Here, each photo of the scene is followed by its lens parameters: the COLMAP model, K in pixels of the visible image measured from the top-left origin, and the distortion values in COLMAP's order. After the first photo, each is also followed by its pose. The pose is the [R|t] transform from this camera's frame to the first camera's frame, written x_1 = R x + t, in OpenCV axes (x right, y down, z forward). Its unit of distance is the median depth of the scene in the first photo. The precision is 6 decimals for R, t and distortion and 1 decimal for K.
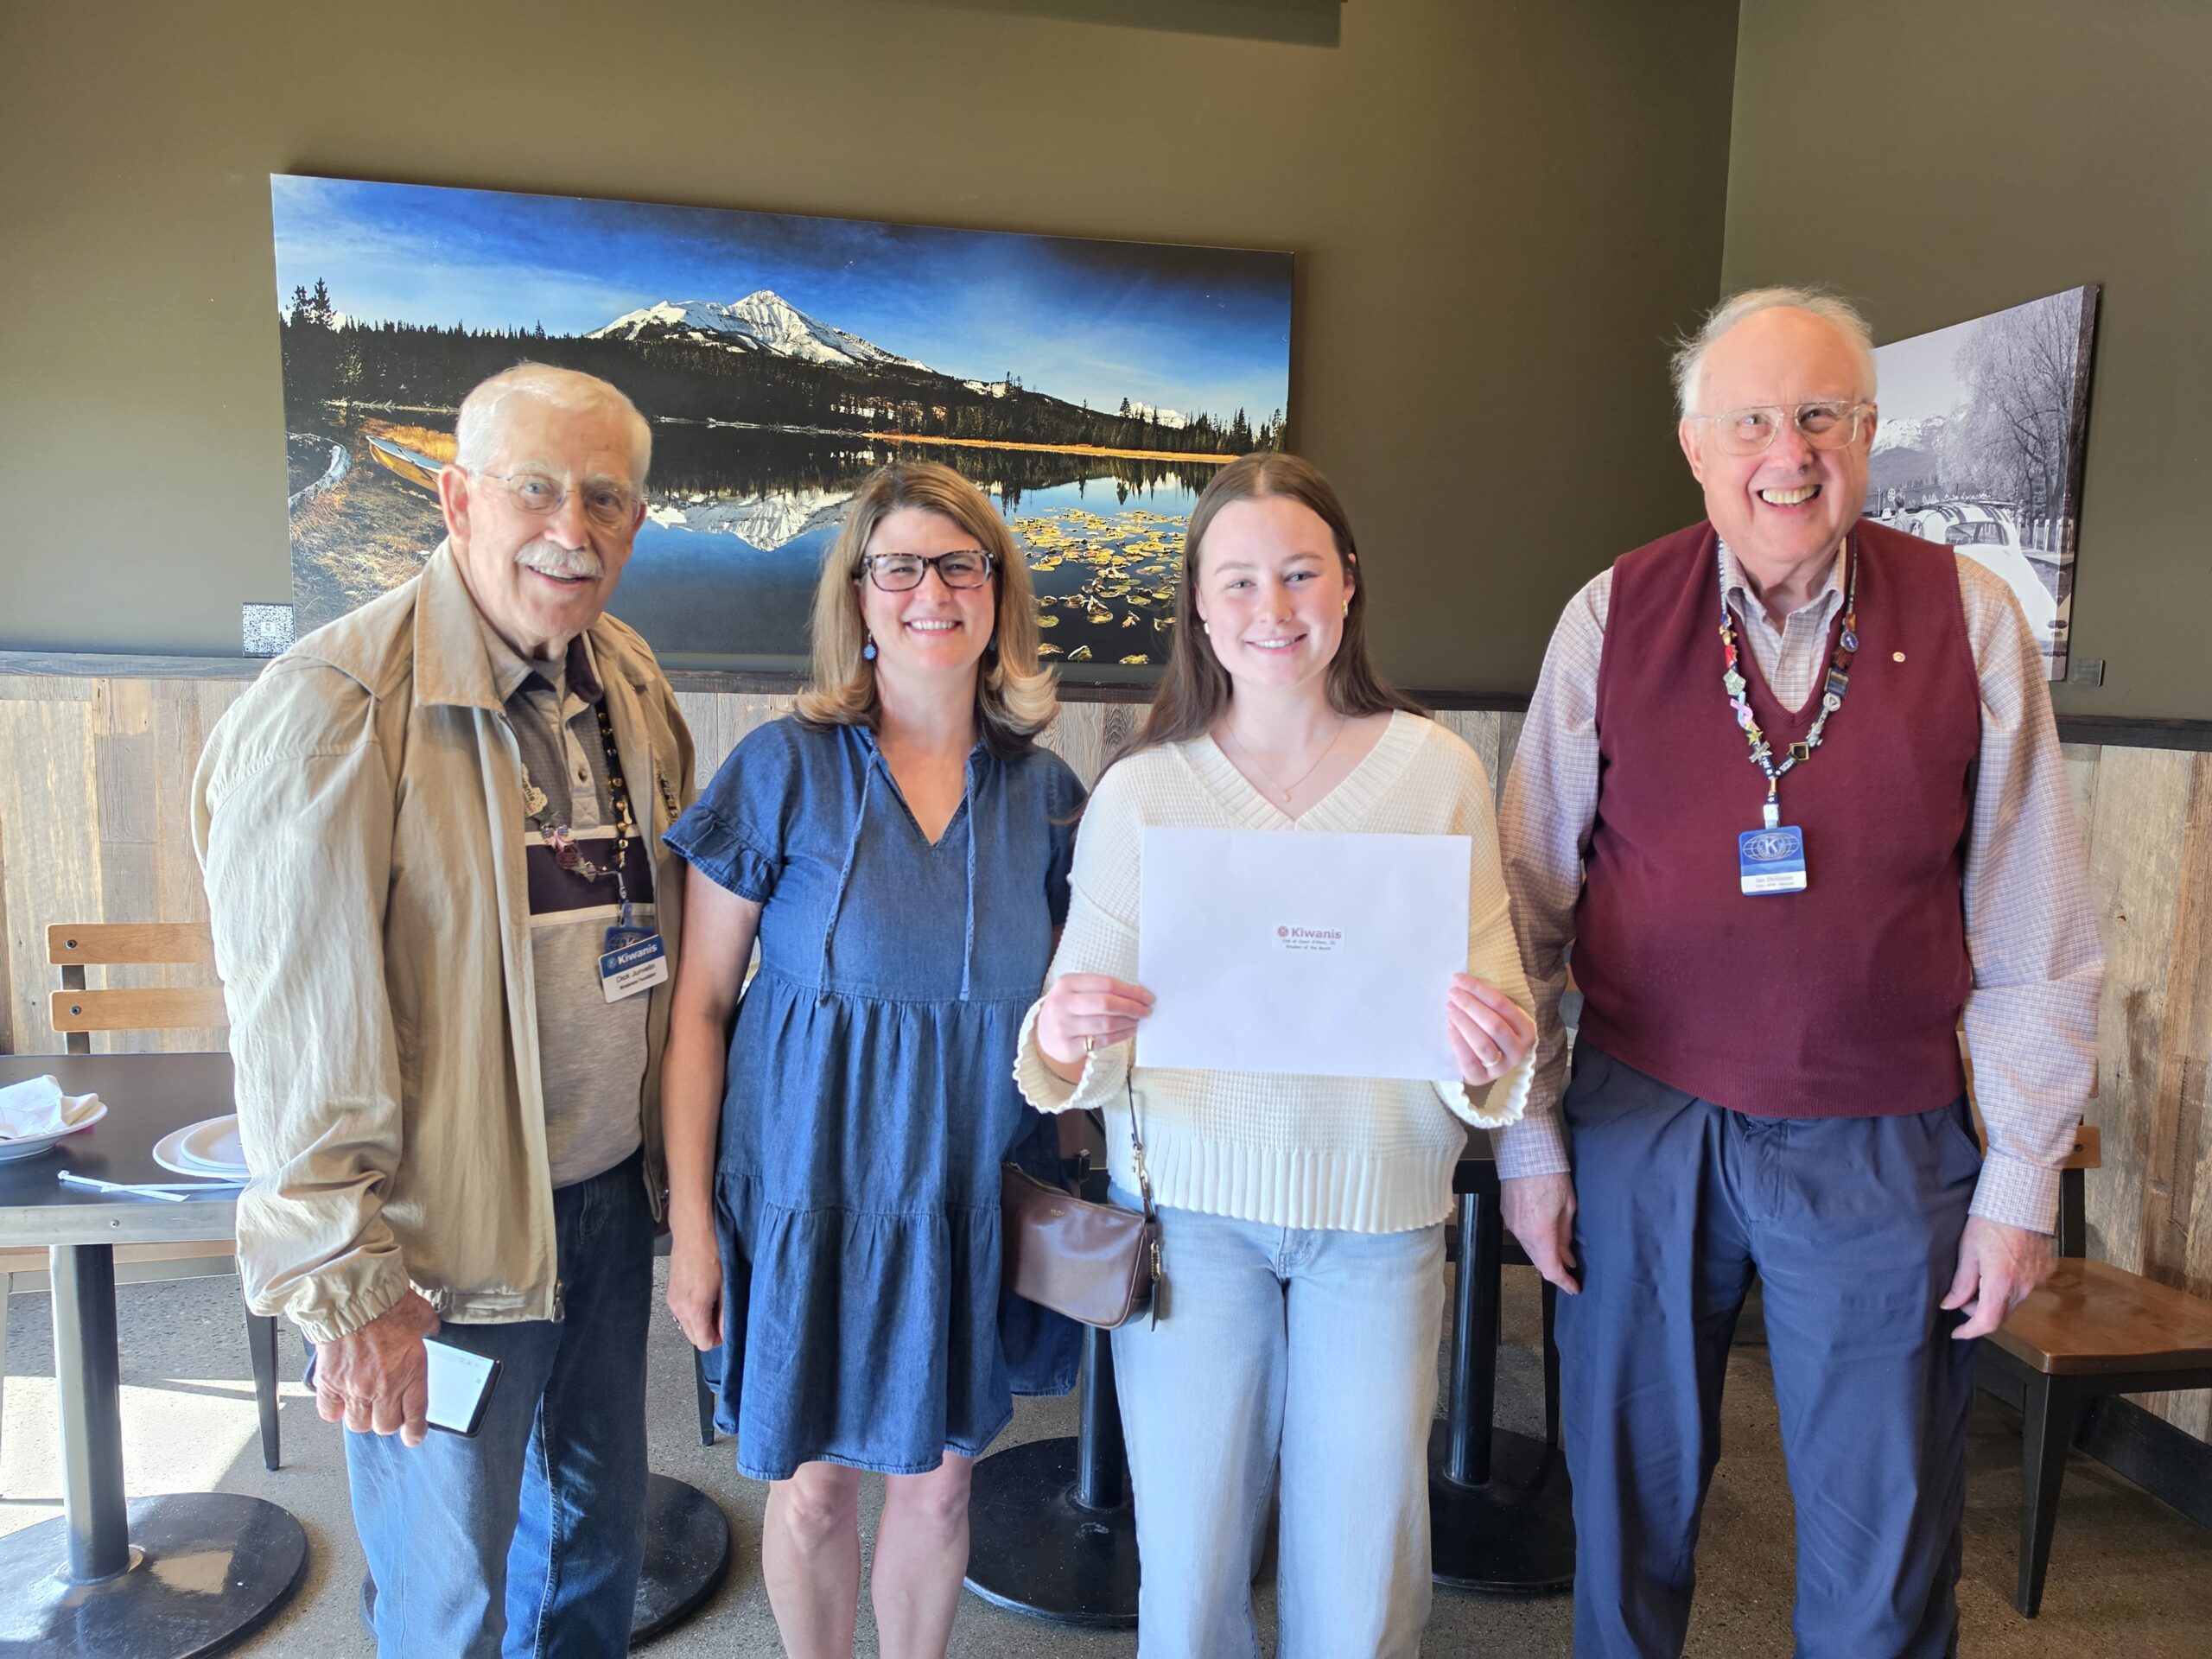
lens RADIAL K [[1584.9, 0, 1106.0], [0, 1584.9, 829.5], [0, 0, 1]] dist [0.063399, -0.051064]
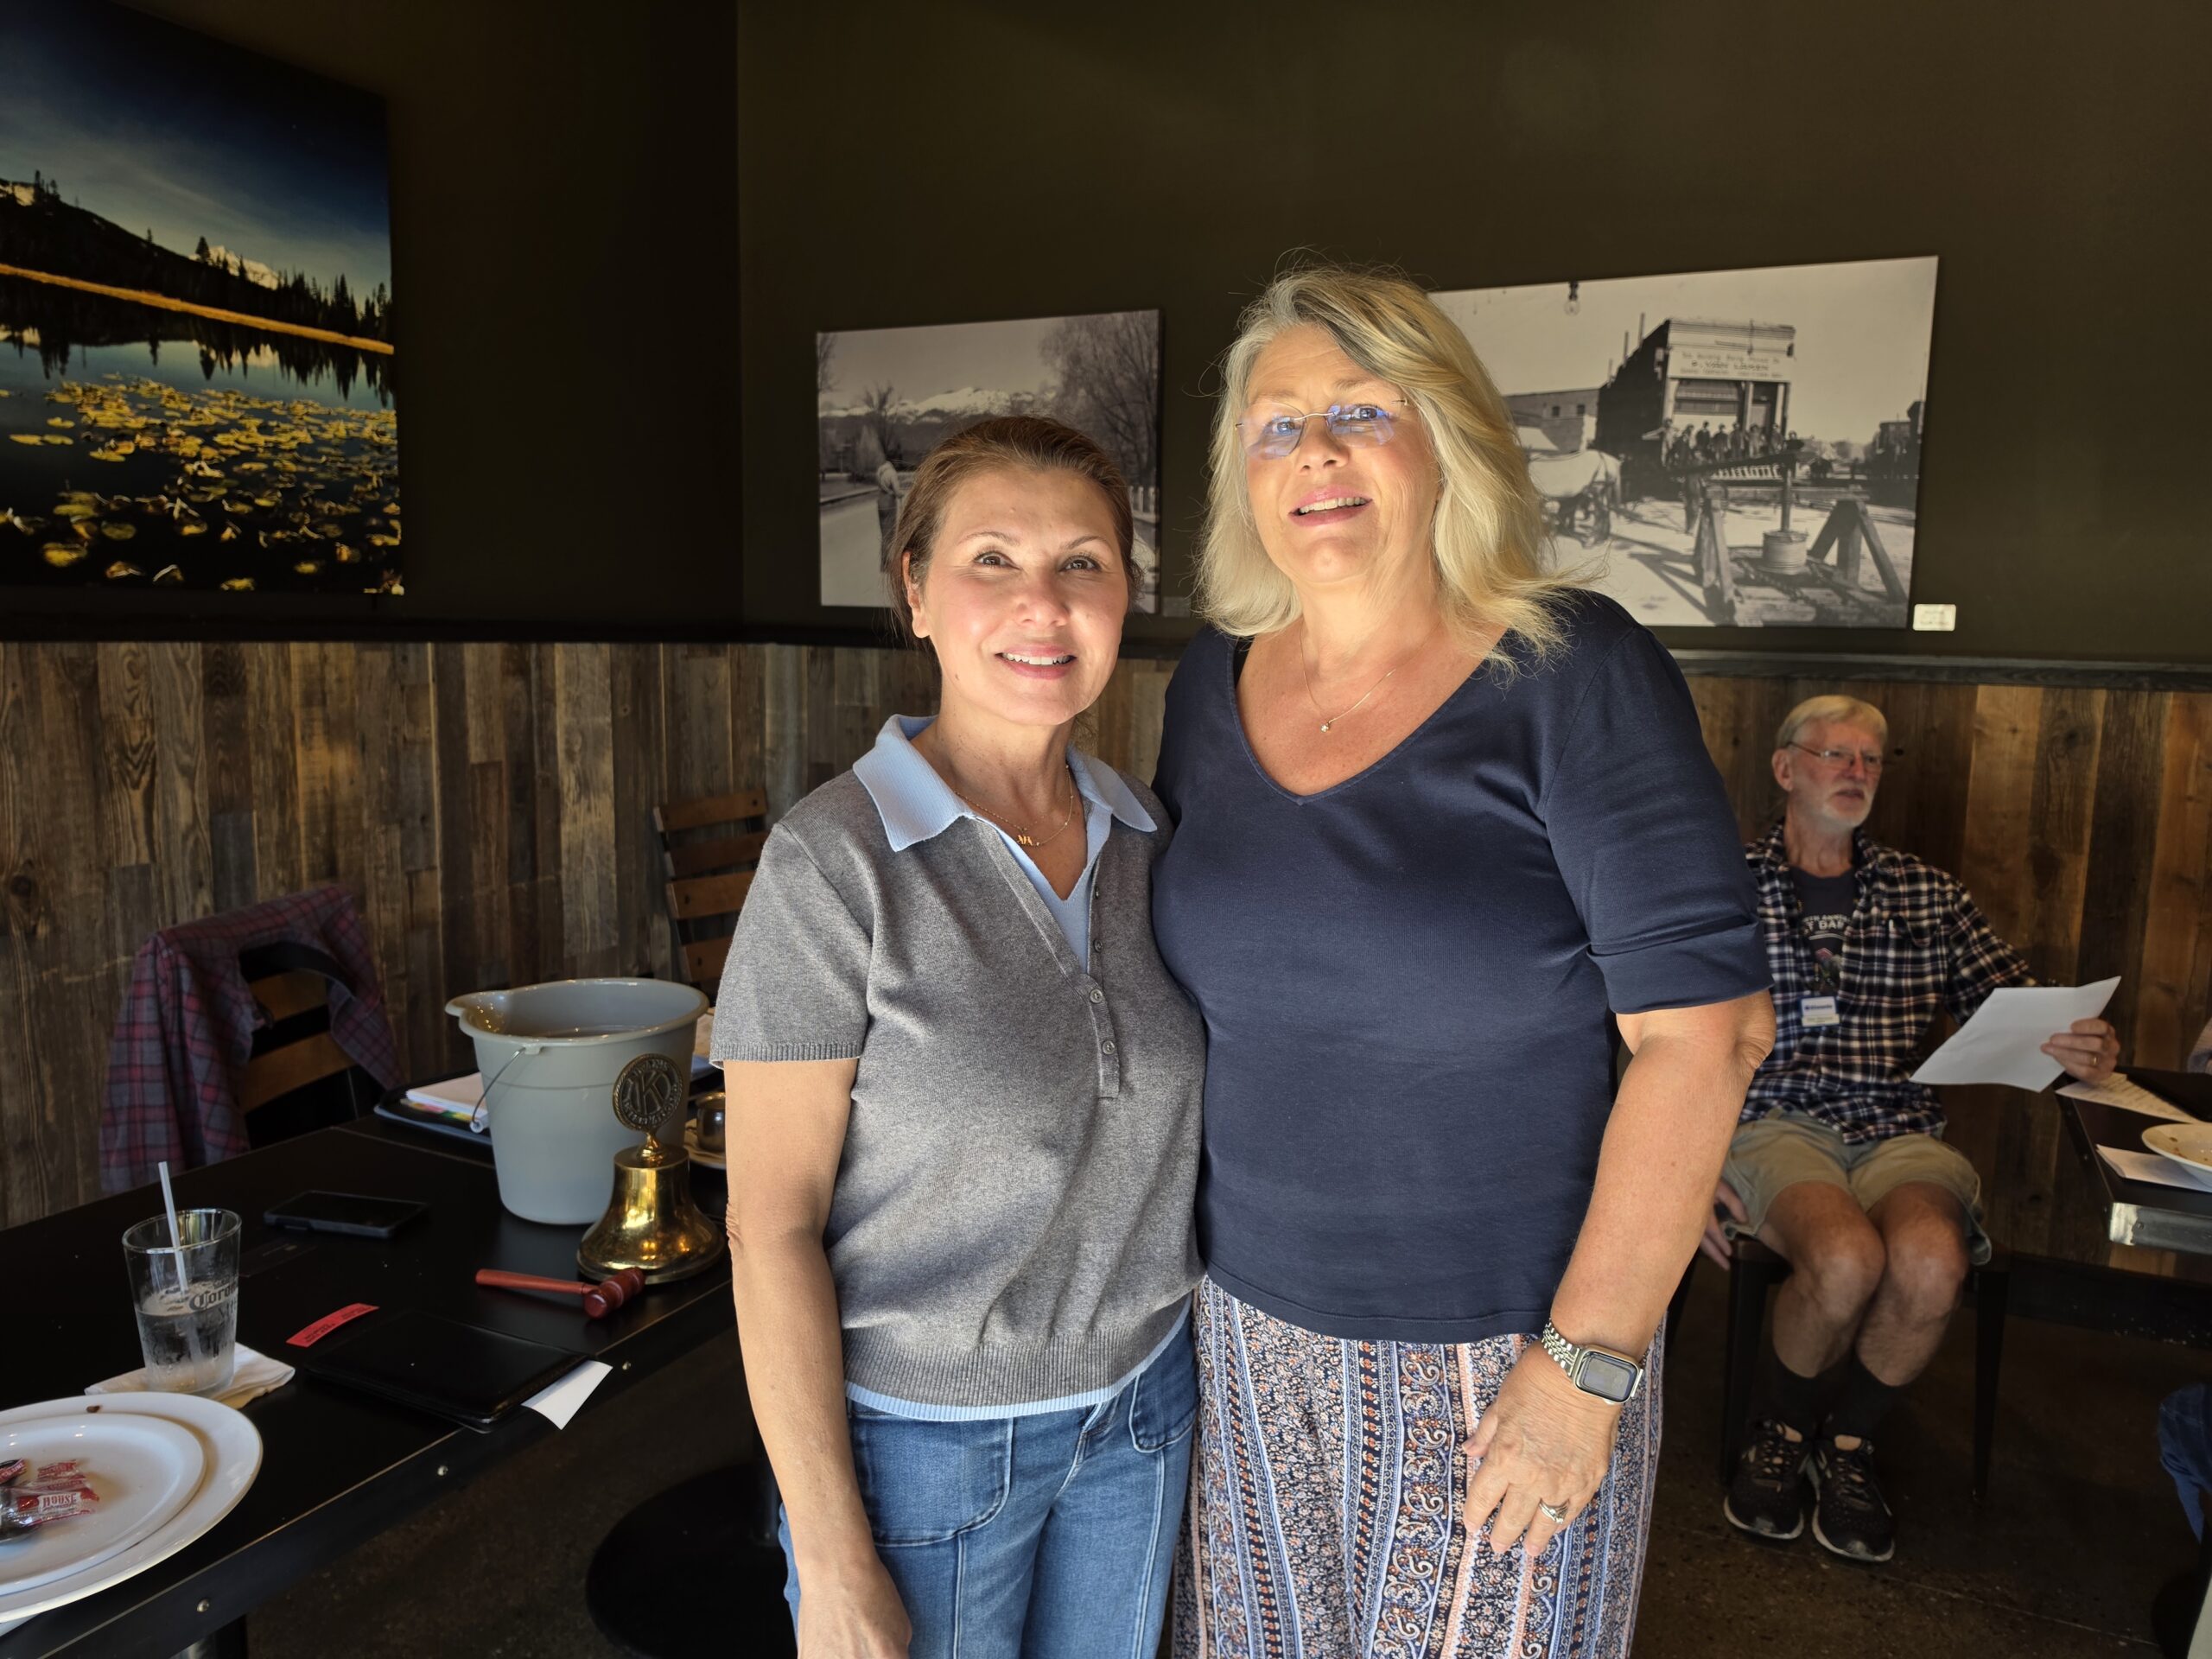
lens RADIAL K [[1584.9, 0, 1106.0], [0, 1584.9, 829.5], [0, 0, 1]] dist [0.063399, -0.051064]
pose [[0.586804, -0.120749, 0.800675, -0.383007], [0.076597, 0.992662, 0.093565, -0.029945], [-0.806098, 0.006425, 0.591747, 0.199552]]
